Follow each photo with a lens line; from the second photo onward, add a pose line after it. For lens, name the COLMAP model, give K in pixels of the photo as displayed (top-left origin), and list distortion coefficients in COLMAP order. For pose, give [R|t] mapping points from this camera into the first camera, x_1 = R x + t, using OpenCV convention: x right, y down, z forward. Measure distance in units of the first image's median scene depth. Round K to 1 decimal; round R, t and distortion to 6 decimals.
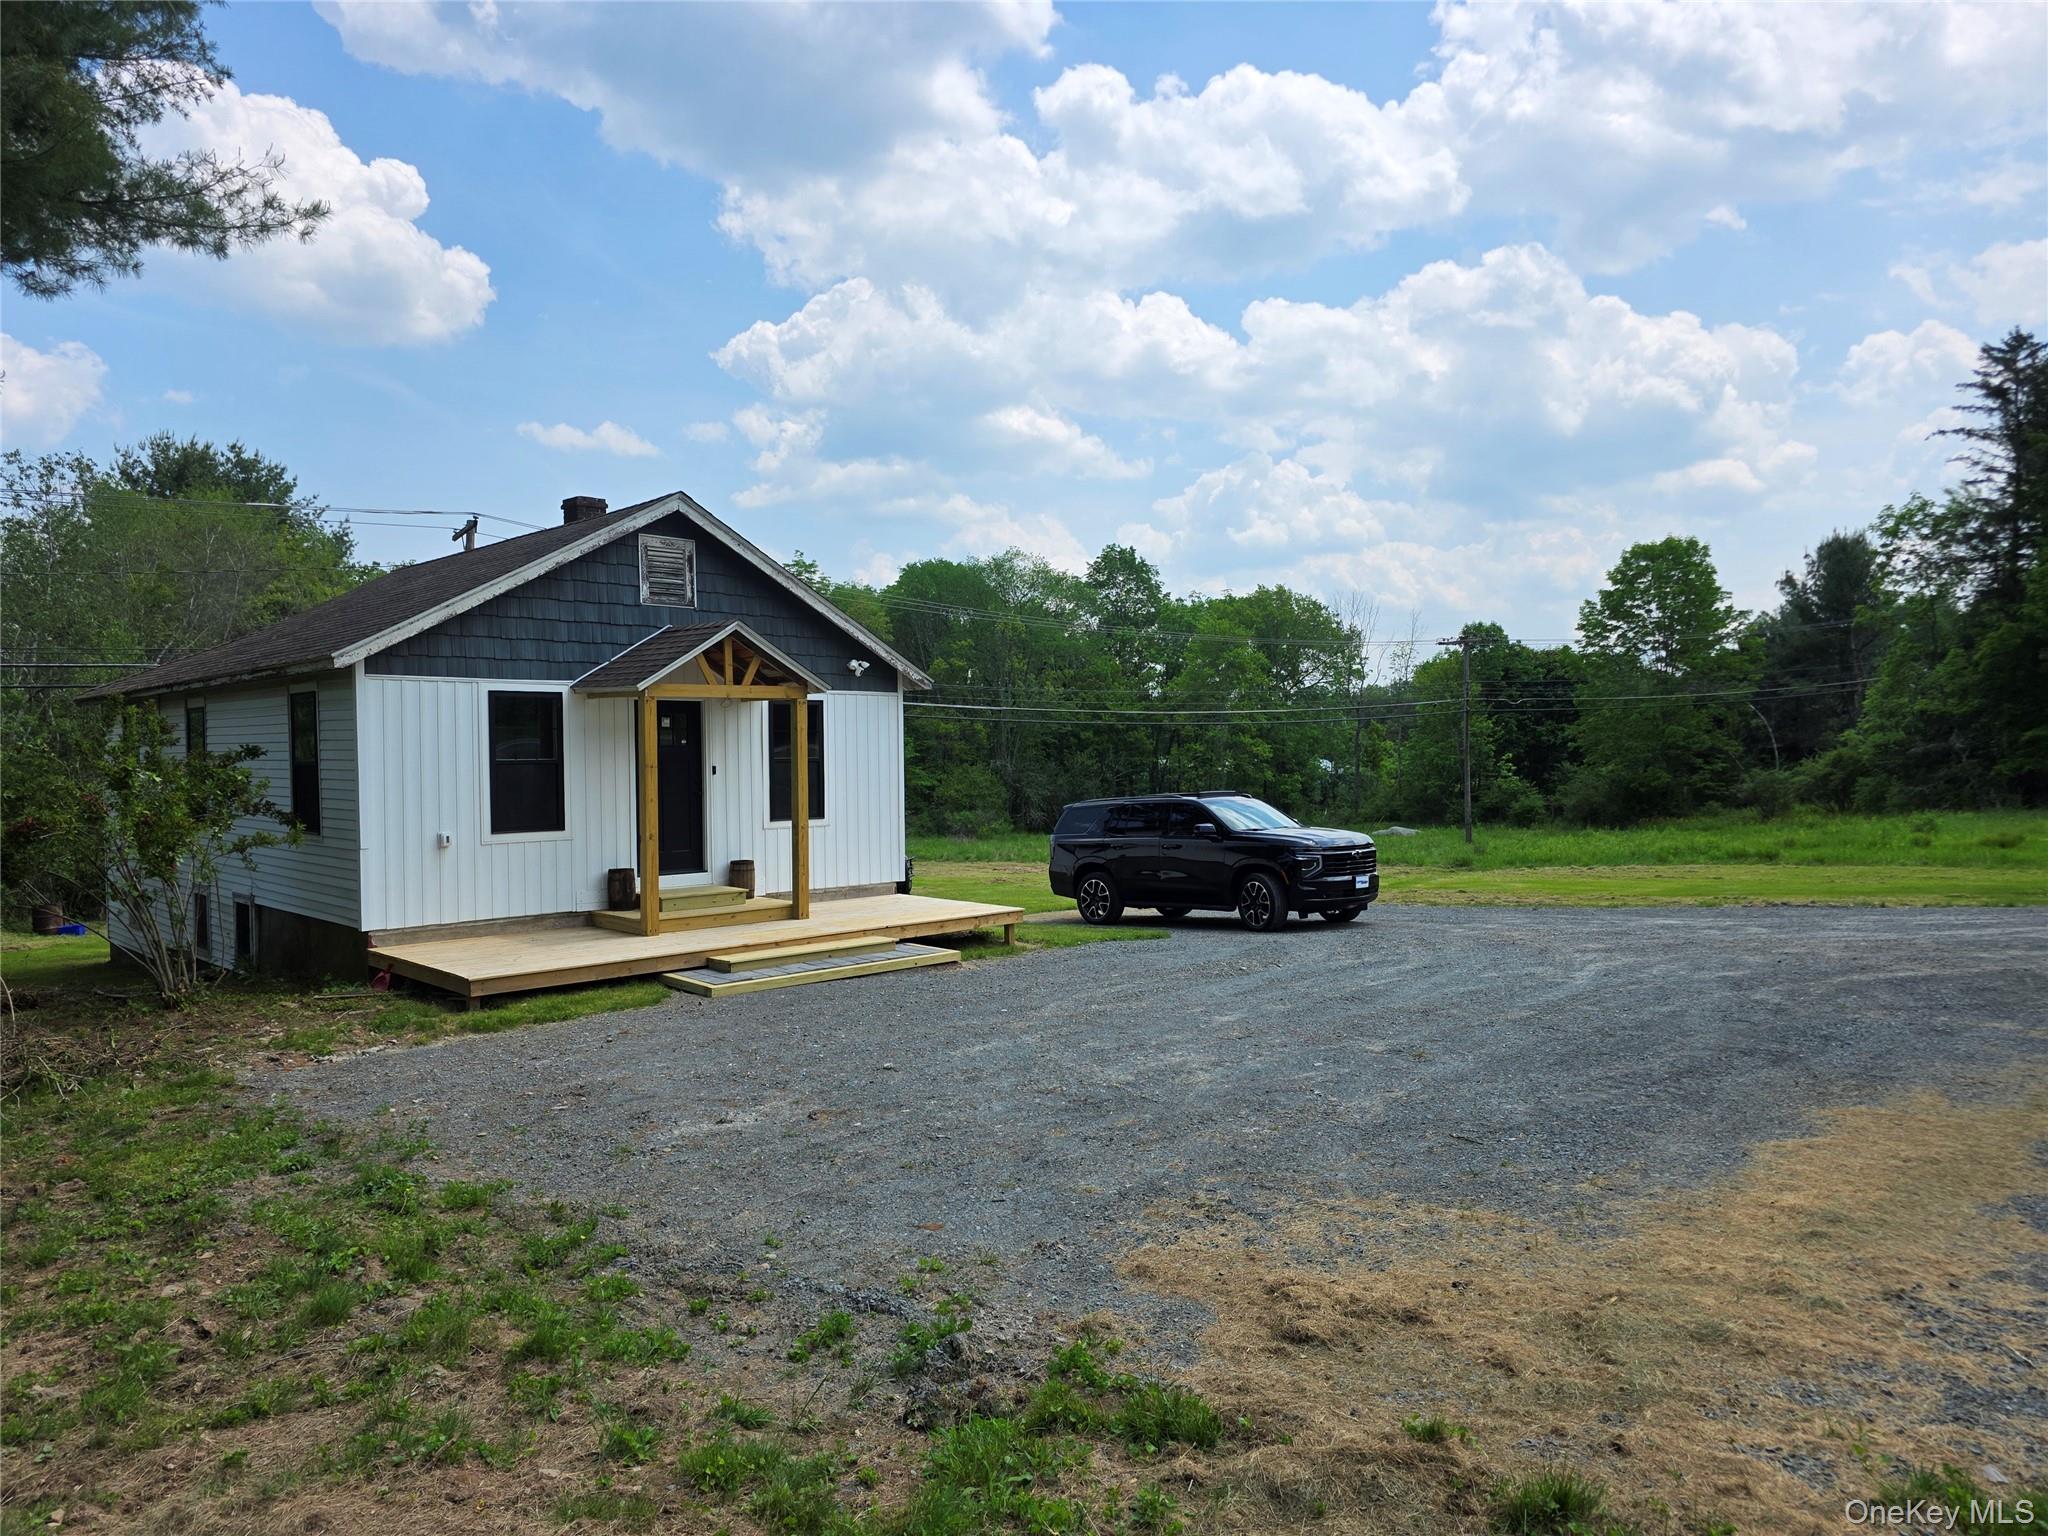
lens RADIAL K [[1353.7, 0, 1008.0], [0, 1353.7, 780.3], [0, 0, 1]] dist [0.035017, -0.016728]
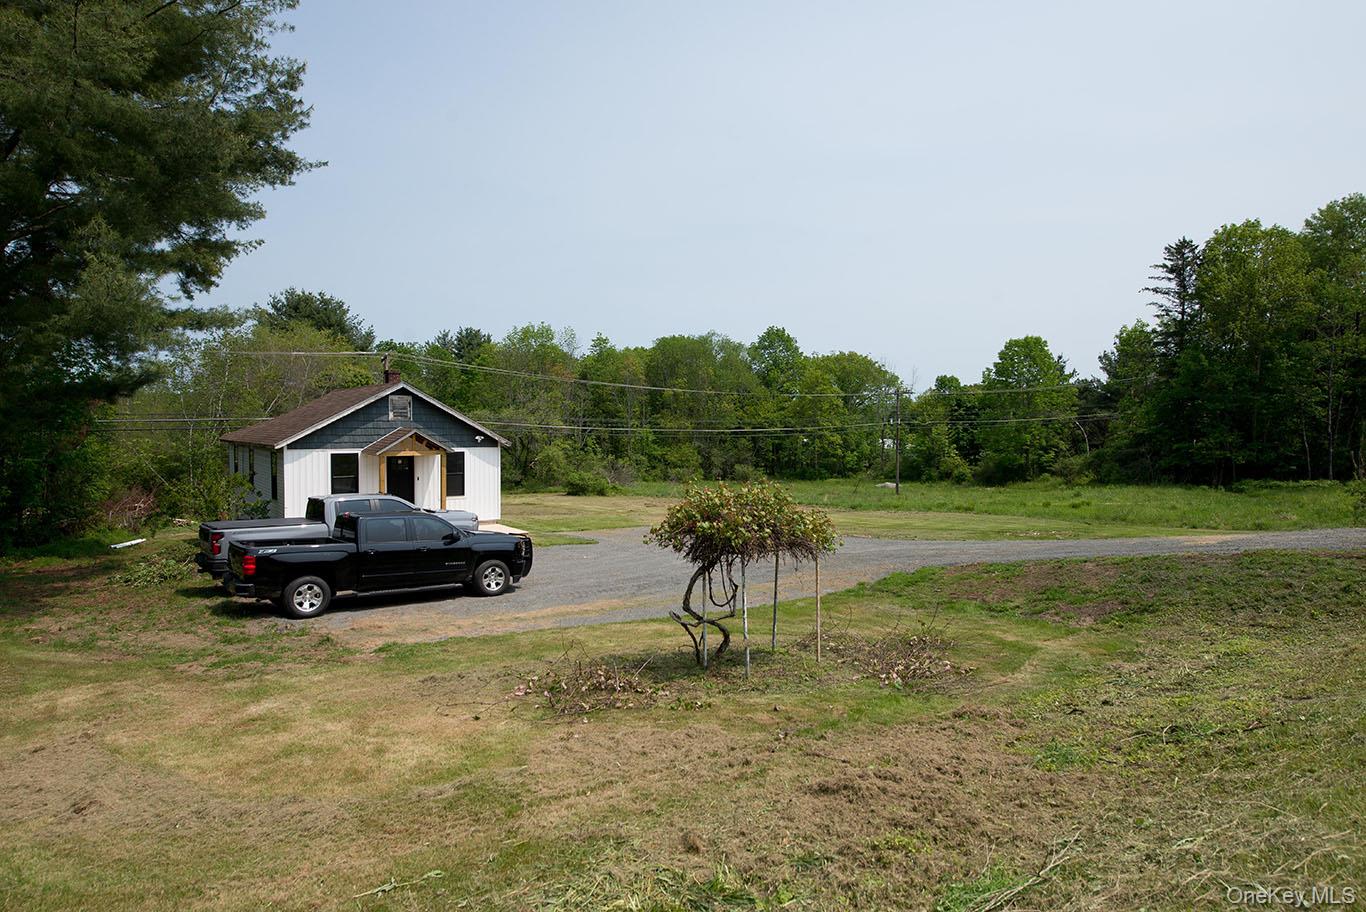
lens RADIAL K [[744.3, 0, 676.6], [0, 744.3, 452.8], [0, 0, 1]] dist [-0.007140, 0.003635]
pose [[0.995271, 0.018157, -0.095428, 0.100370], [-0.016958, 0.999767, 0.013355, -0.019835], [0.095648, -0.011674, 0.995347, -0.102460]]
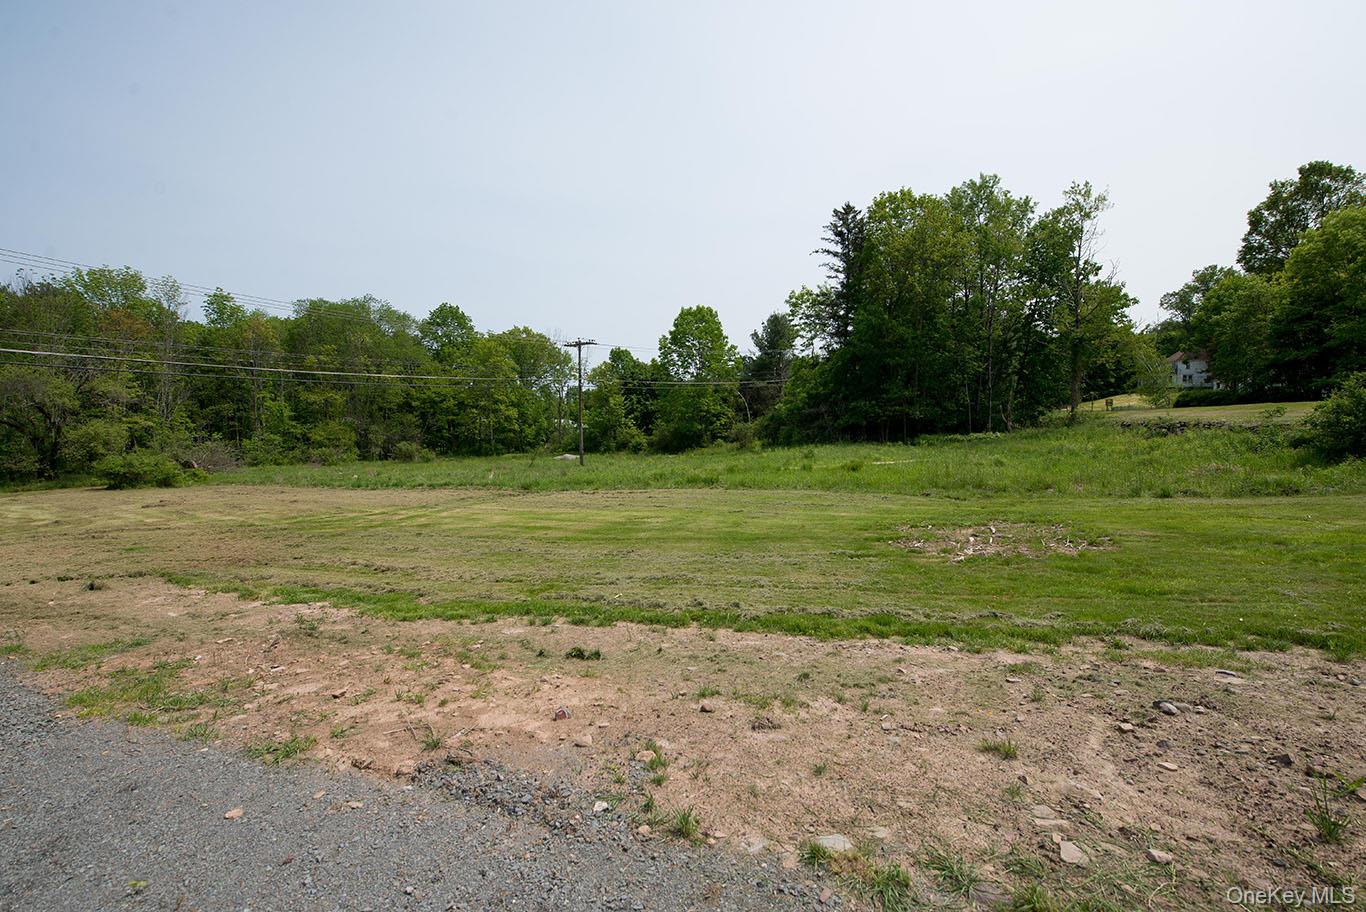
lens RADIAL K [[597.8, 0, 689.3], [0, 597.8, 449.3], [0, 0, 1]] dist [0.003349, -0.000308]
pose [[0.923775, -0.011938, 0.382750, 0.150681], [-0.000082, 0.999508, 0.031373, 0.002802], [-0.382936, -0.029013, 0.923319, 0.225459]]
